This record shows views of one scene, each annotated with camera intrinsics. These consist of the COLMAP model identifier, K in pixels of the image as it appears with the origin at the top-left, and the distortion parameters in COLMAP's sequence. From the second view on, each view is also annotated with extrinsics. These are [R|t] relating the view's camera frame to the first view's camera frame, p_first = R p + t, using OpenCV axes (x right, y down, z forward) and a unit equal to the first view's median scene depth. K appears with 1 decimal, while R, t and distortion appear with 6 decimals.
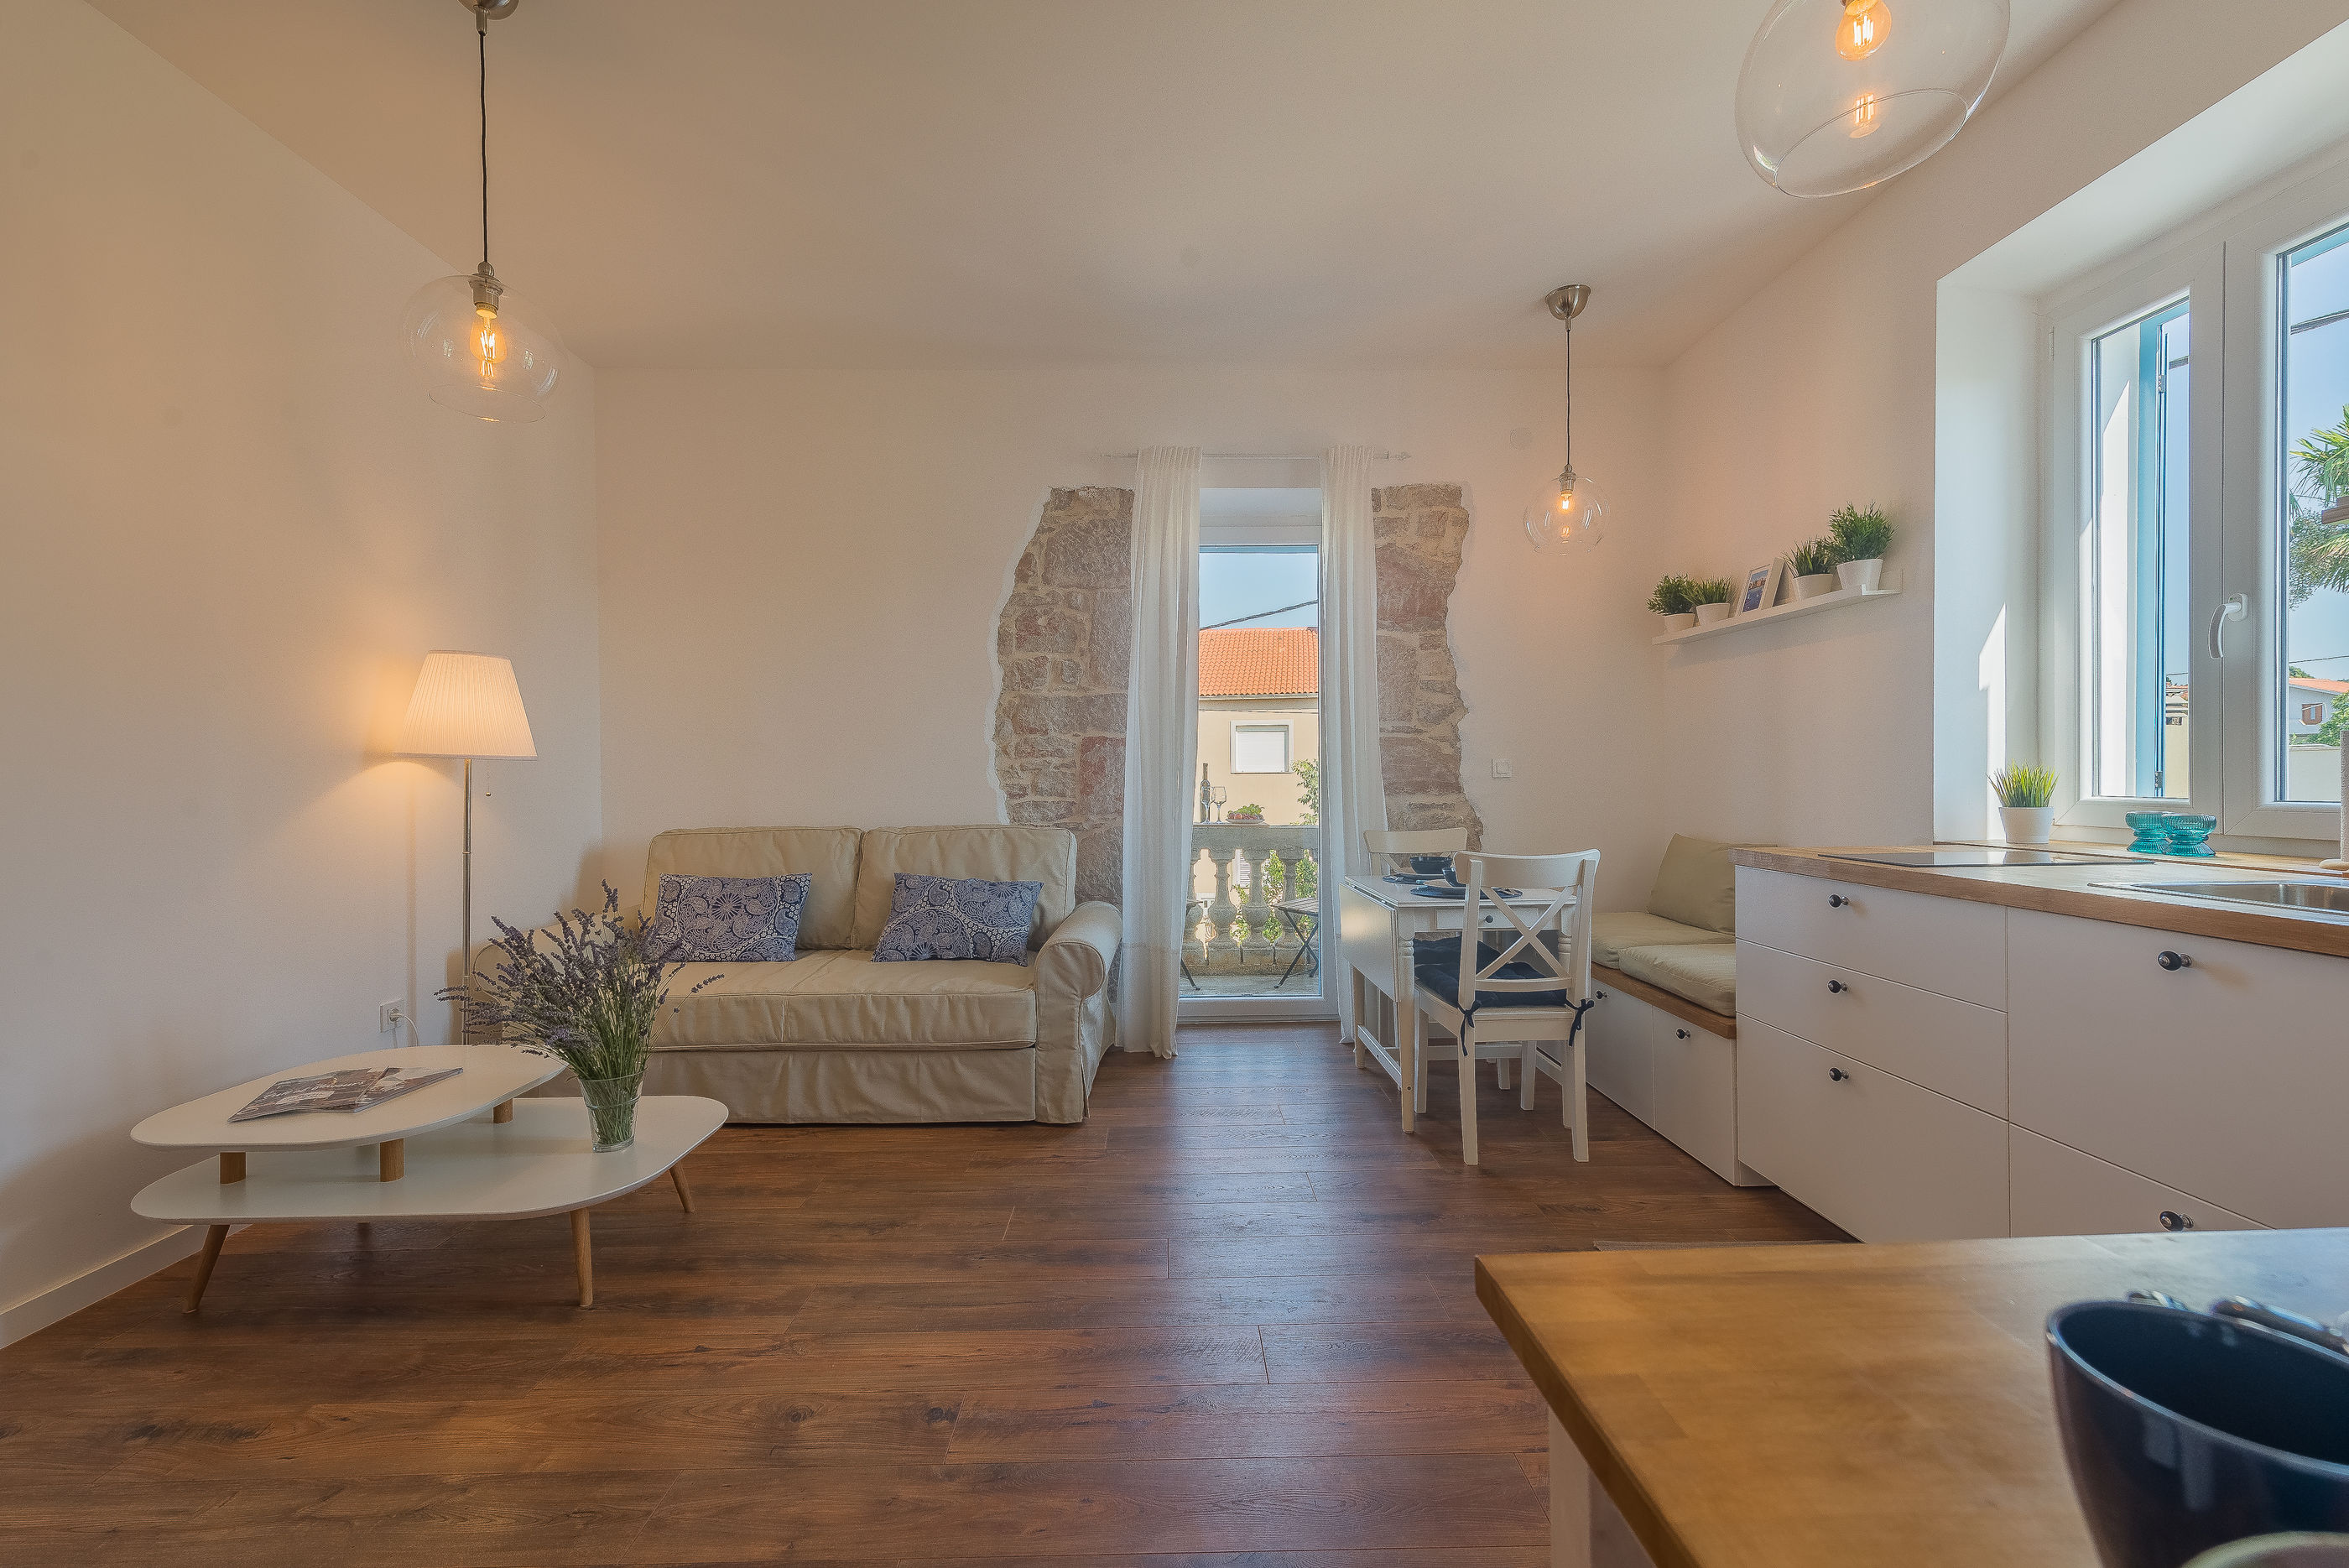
lens RADIAL K [[935.2, 0, 1190.6], [0, 935.2, 783.3], [0, 0, 1]] dist [0.006747, -0.001203]
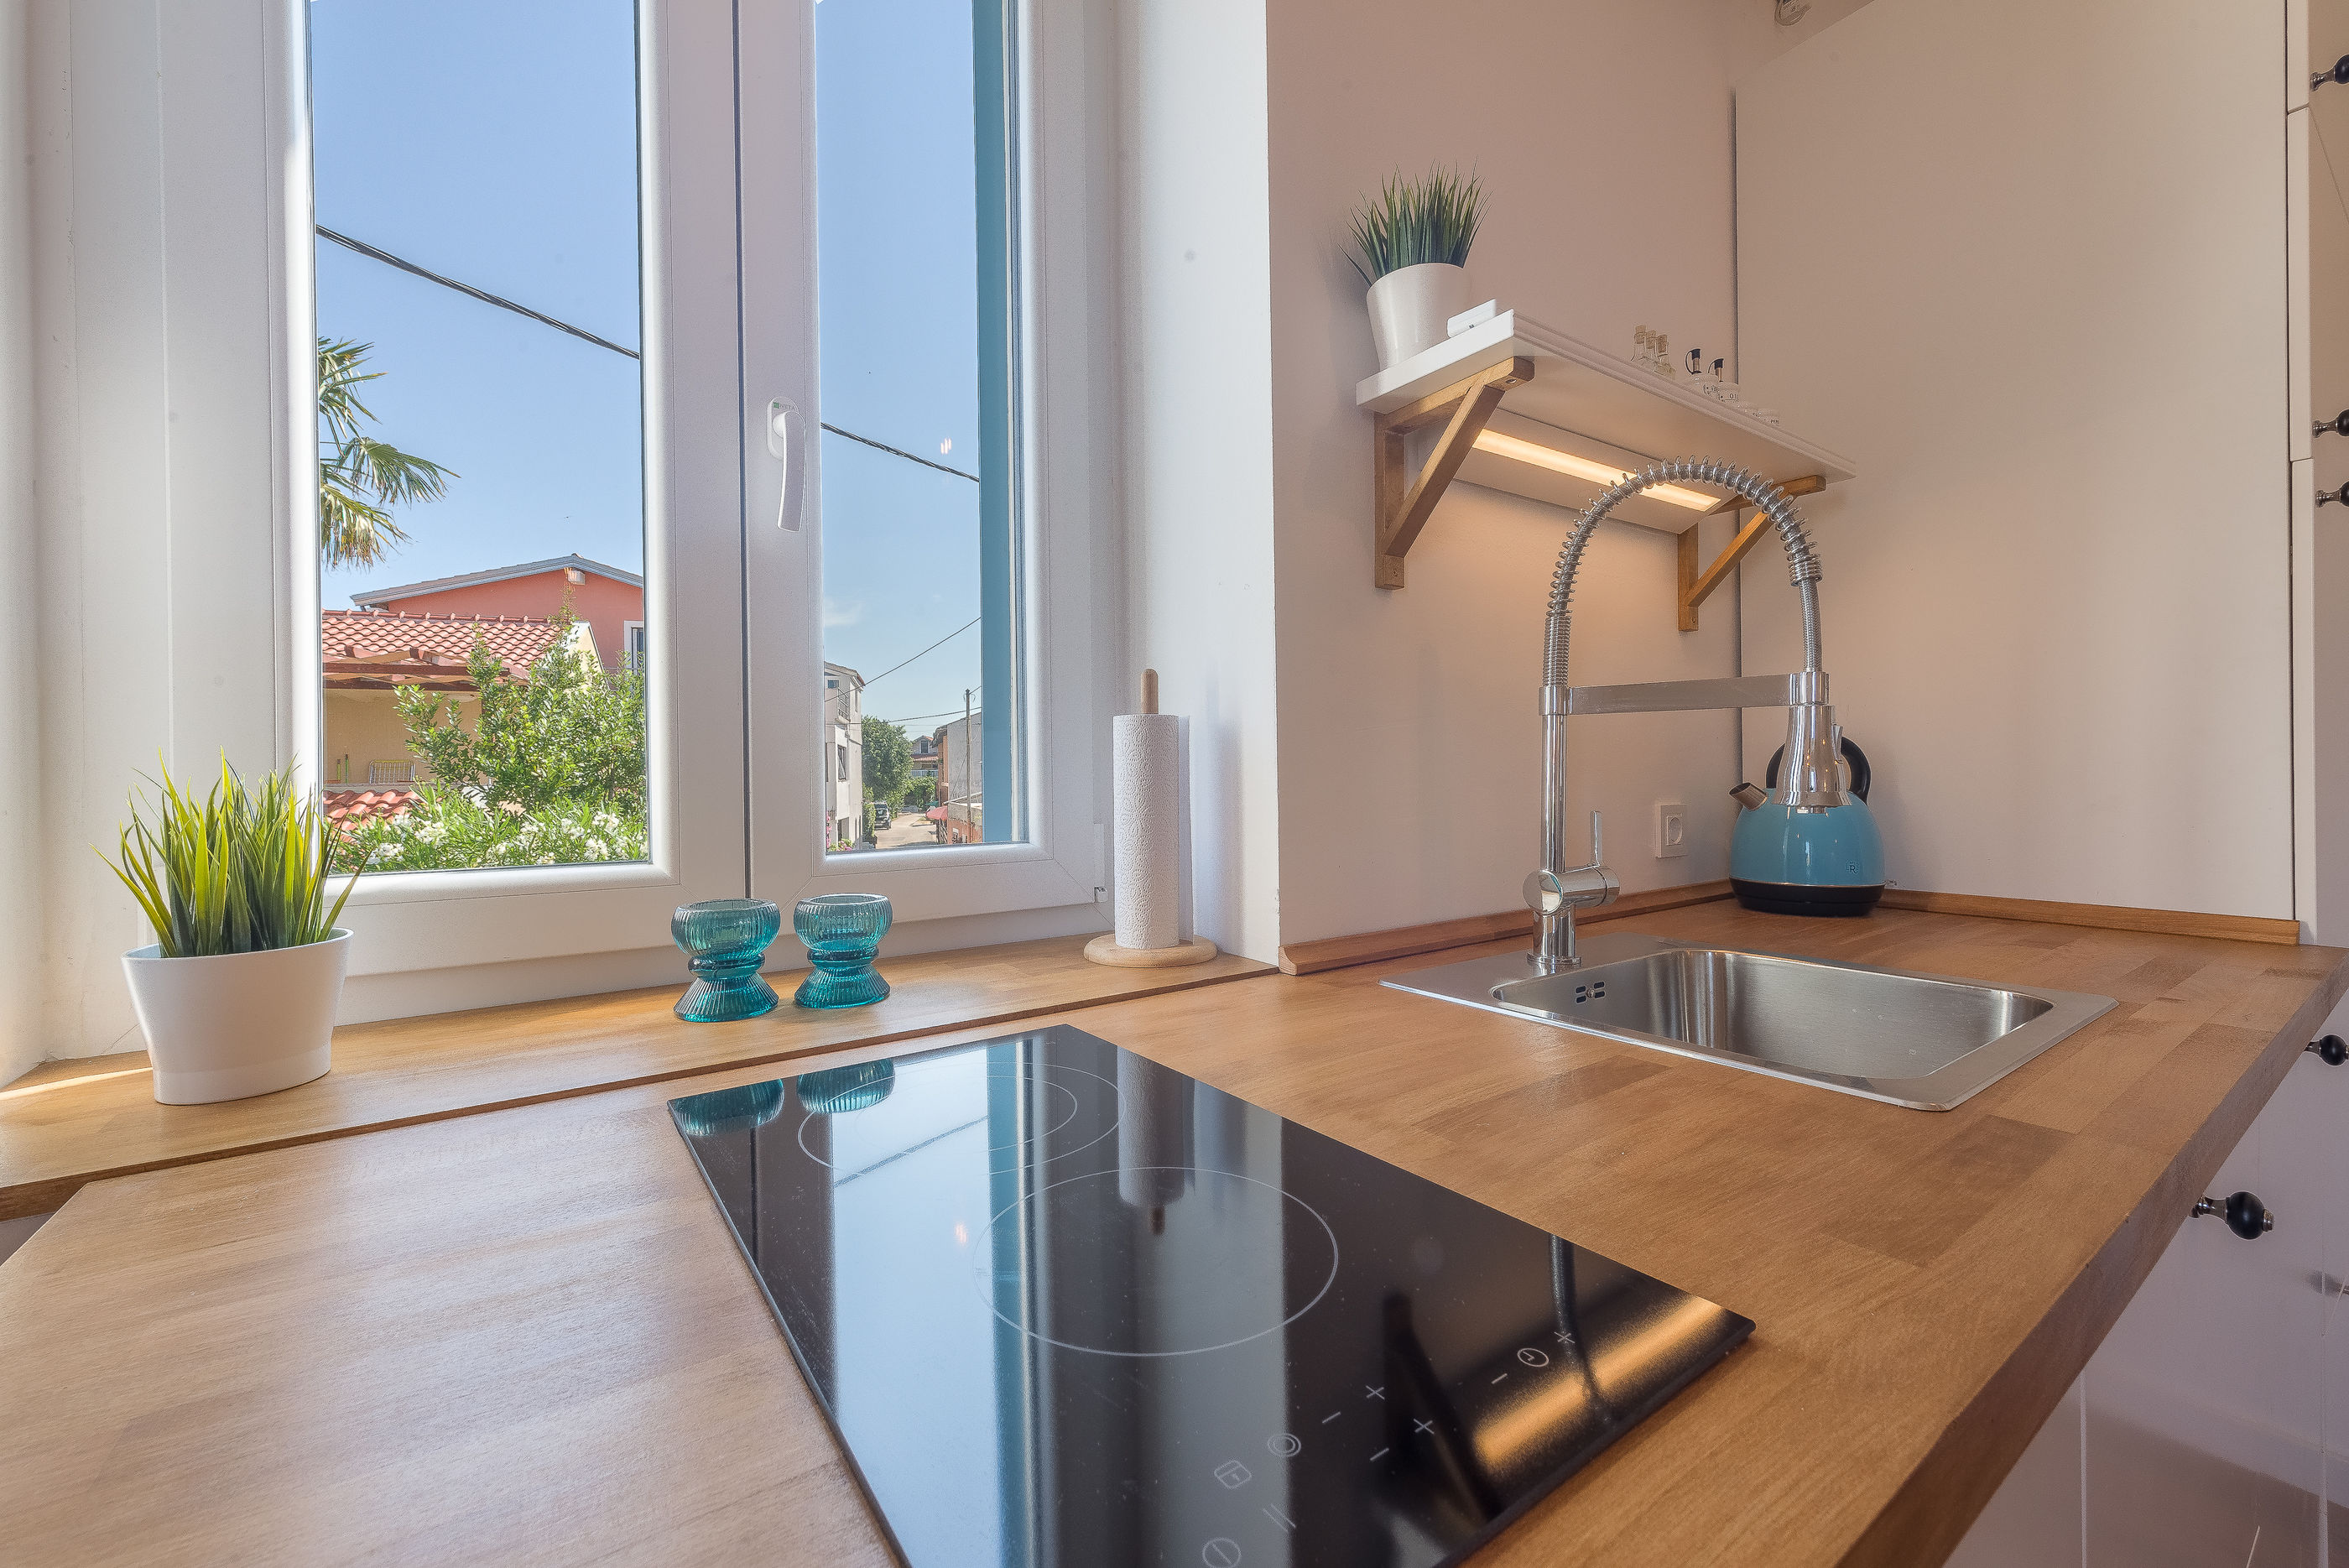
lens RADIAL K [[935.2, 0, 1180.1], [0, 935.2, 775.1], [0, 0, 1]] dist [0.006747, -0.001203]
pose [[-0.551008, 0.015666, 0.834353, 0.405951], [0.025878, 0.999664, -0.001680, -0.010626], [-0.834099, 0.020666, -0.551228, 0.693931]]
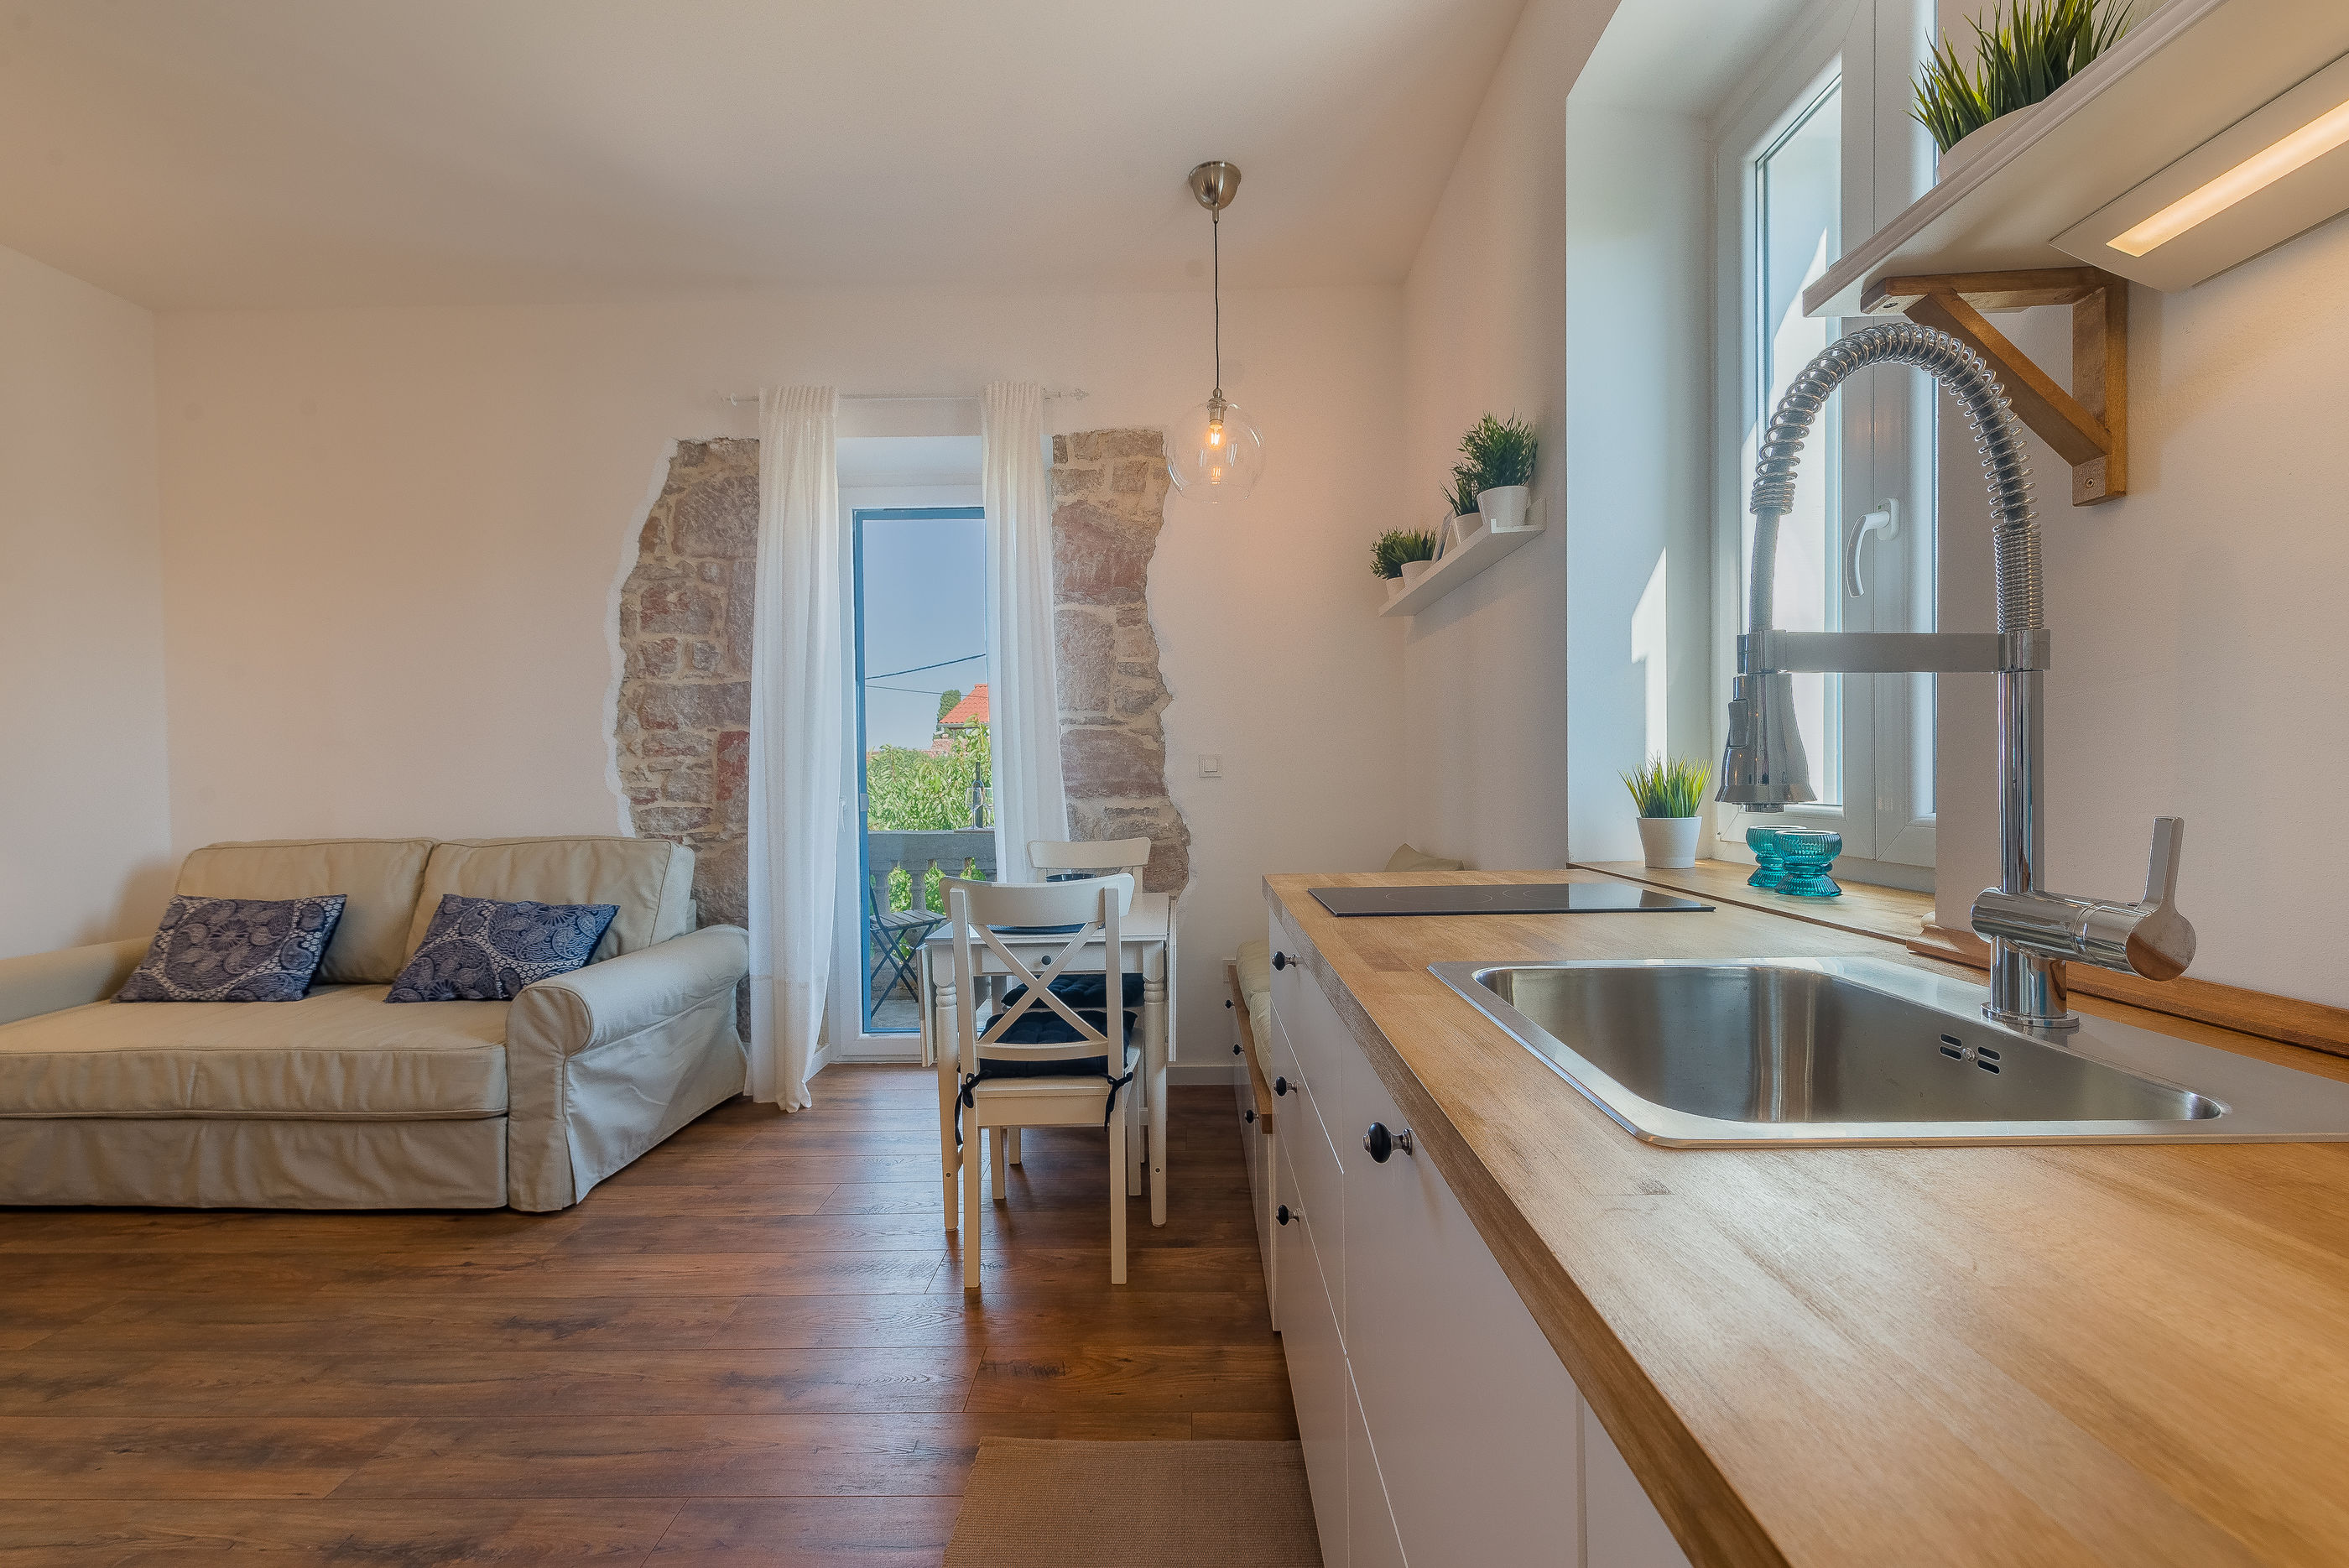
lens RADIAL K [[935.2, 0, 1184.5], [0, 935.2, 779.8], [0, 0, 1]] dist [0.006747, -0.001203]
pose [[0.999049, -0.004326, -0.043387, 0.408021], [0.004288, 0.999990, -0.000969, -0.004001], [0.043390, 0.000782, 0.999058, 0.194682]]
